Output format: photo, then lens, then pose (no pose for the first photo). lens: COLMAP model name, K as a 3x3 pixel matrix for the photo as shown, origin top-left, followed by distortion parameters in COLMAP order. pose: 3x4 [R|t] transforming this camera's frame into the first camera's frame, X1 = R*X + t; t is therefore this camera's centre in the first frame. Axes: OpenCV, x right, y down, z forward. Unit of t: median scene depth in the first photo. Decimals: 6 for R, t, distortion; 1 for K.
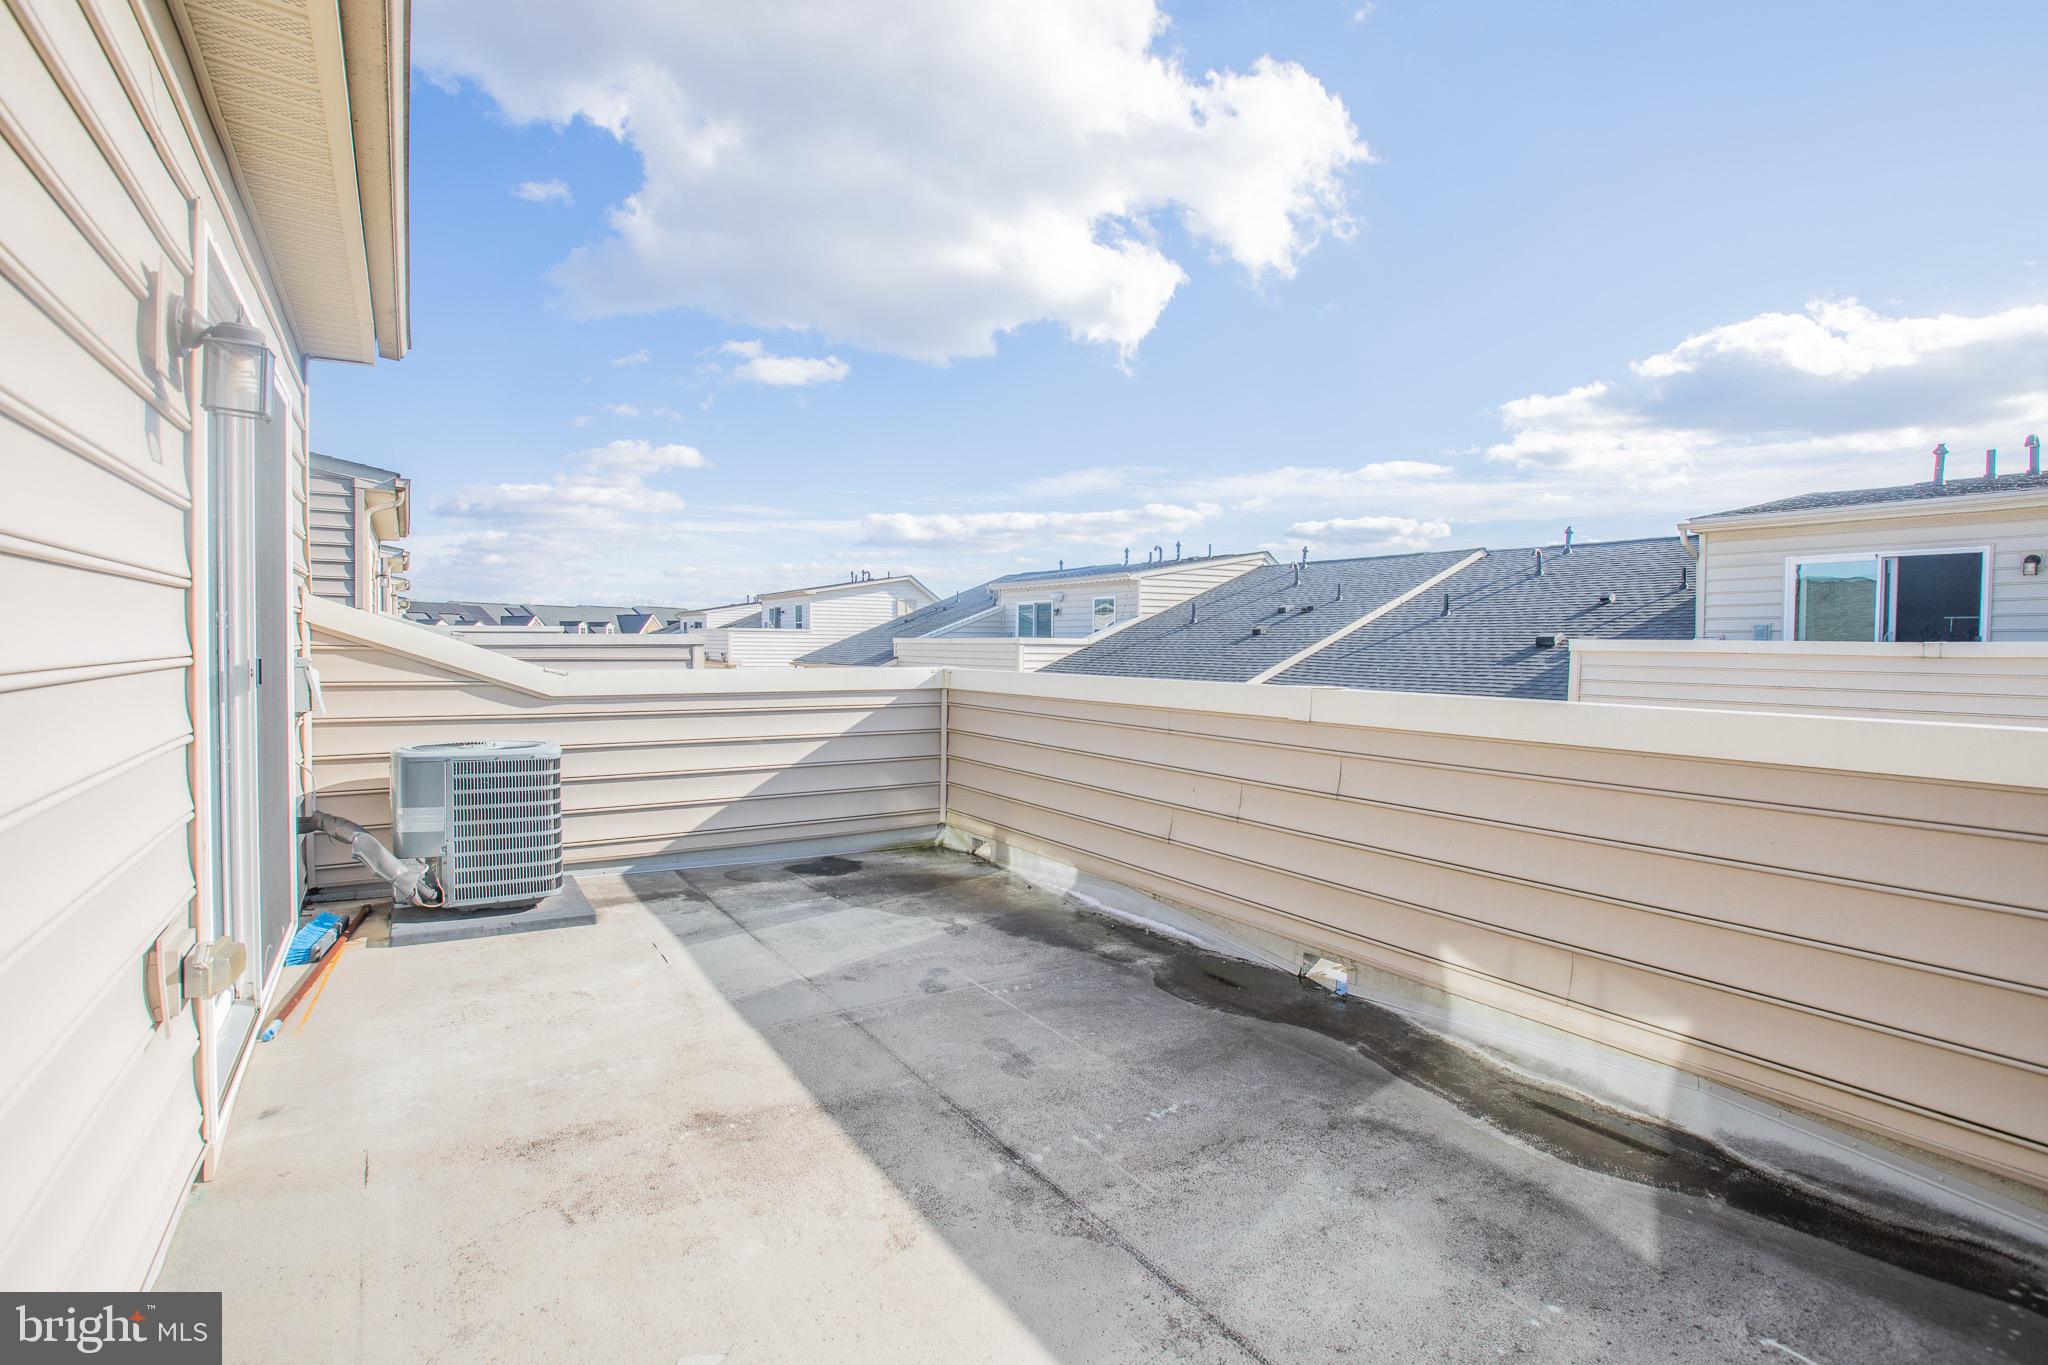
lens RADIAL K [[945.6, 0, 1019.7], [0, 945.6, 672.0], [0, 0, 1]] dist [-0.048809, 0.015145]
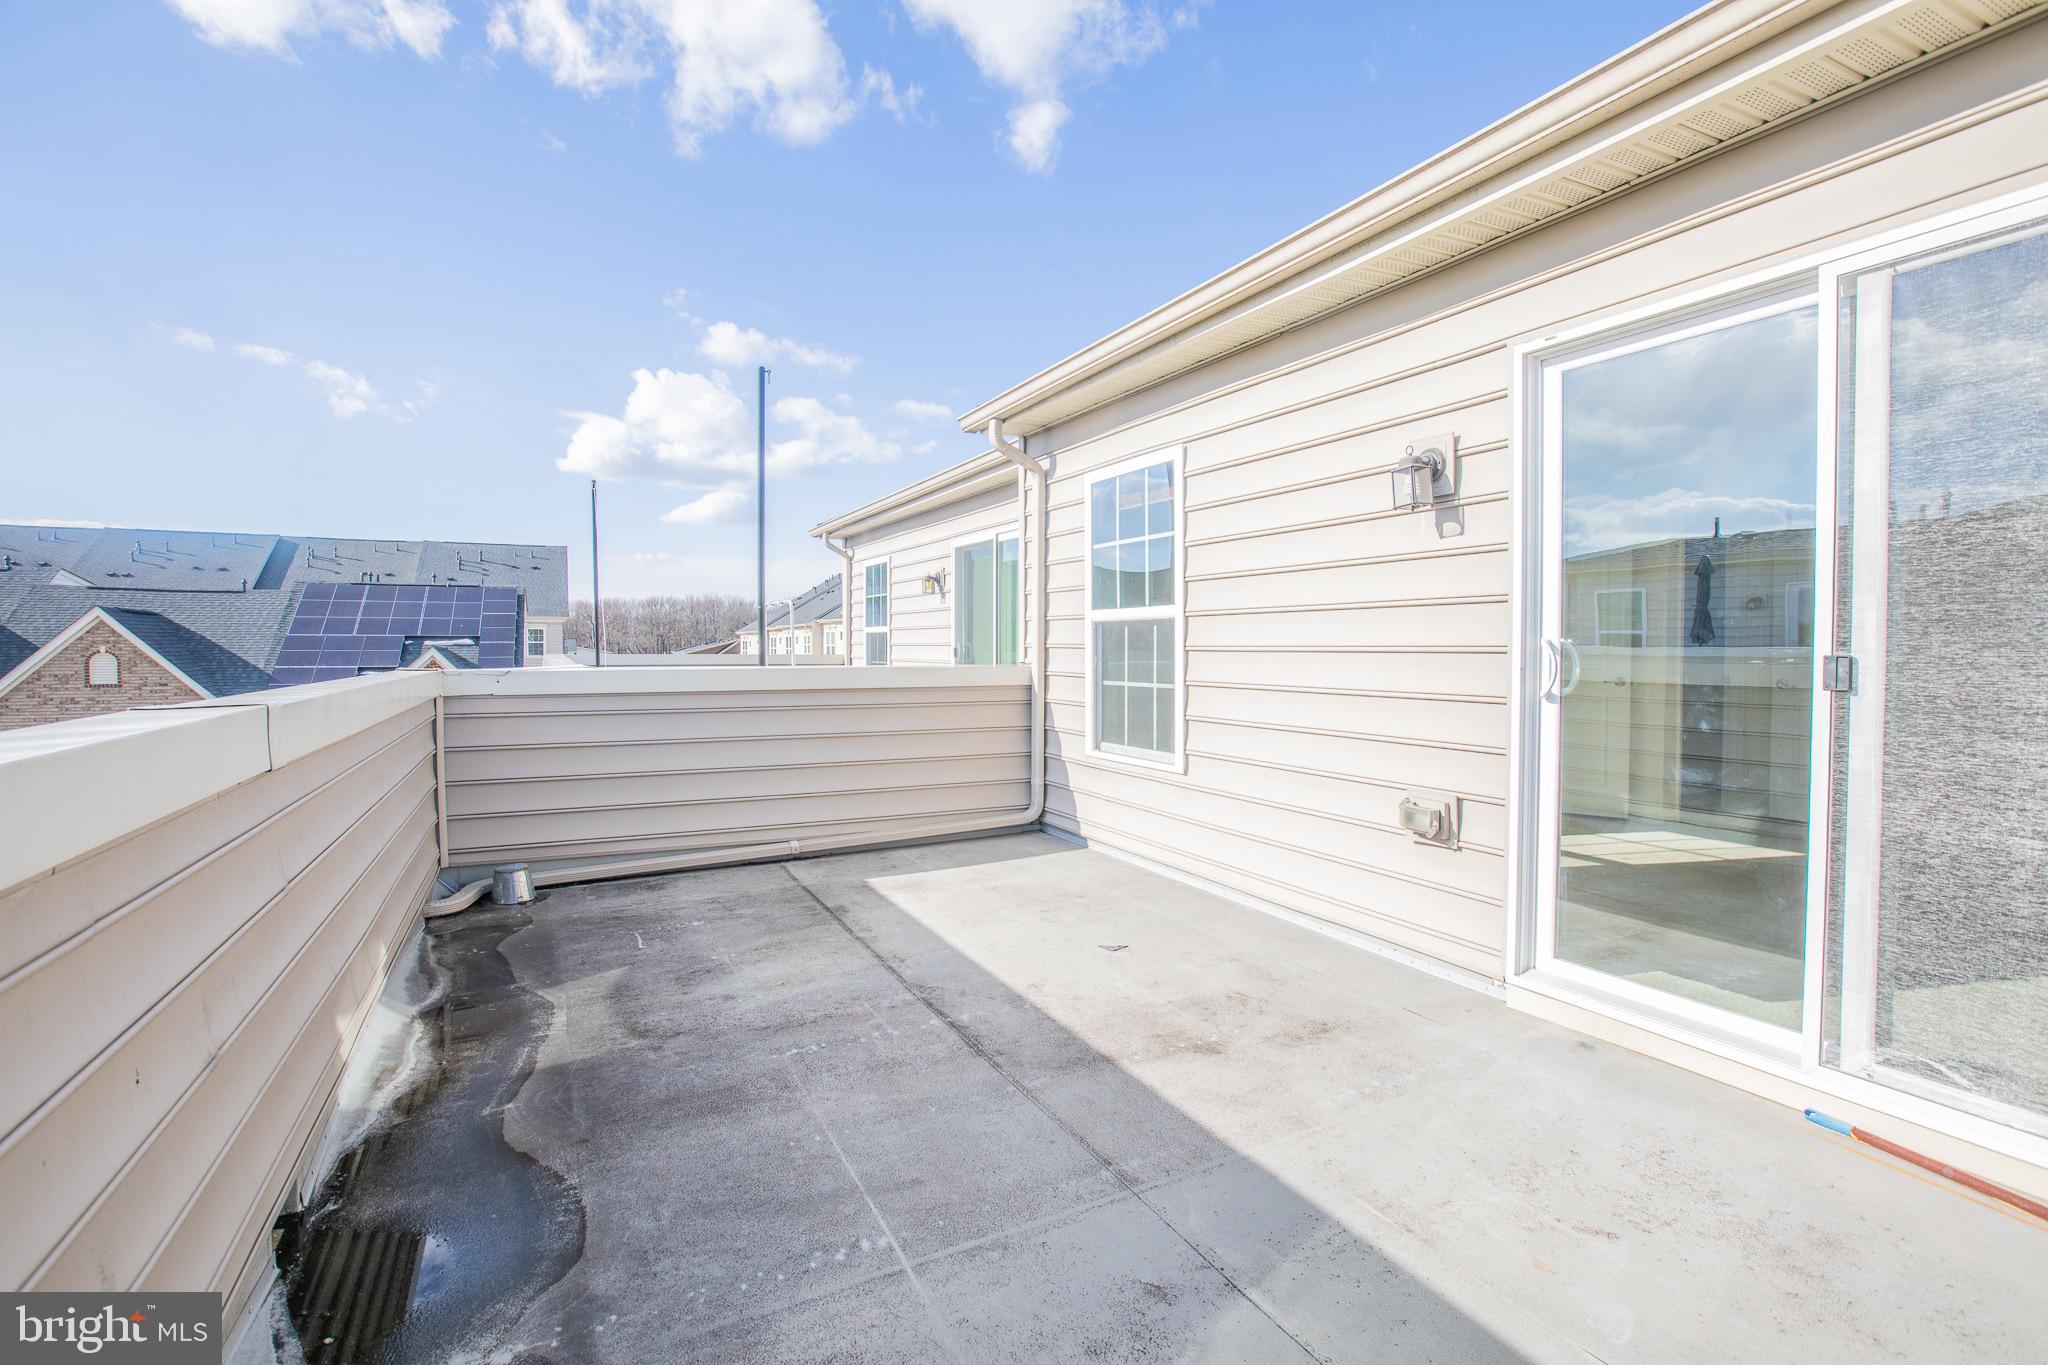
lens RADIAL K [[945.6, 0, 1026.4], [0, 945.6, 673.2], [0, 0, 1]] dist [-0.048809, 0.015145]
pose [[-0.994014, -0.014496, 0.108284, -0.228815], [-0.007796, 0.998043, 0.062044, -0.050264], [-0.108972, 0.060828, -0.992182, 2.100103]]
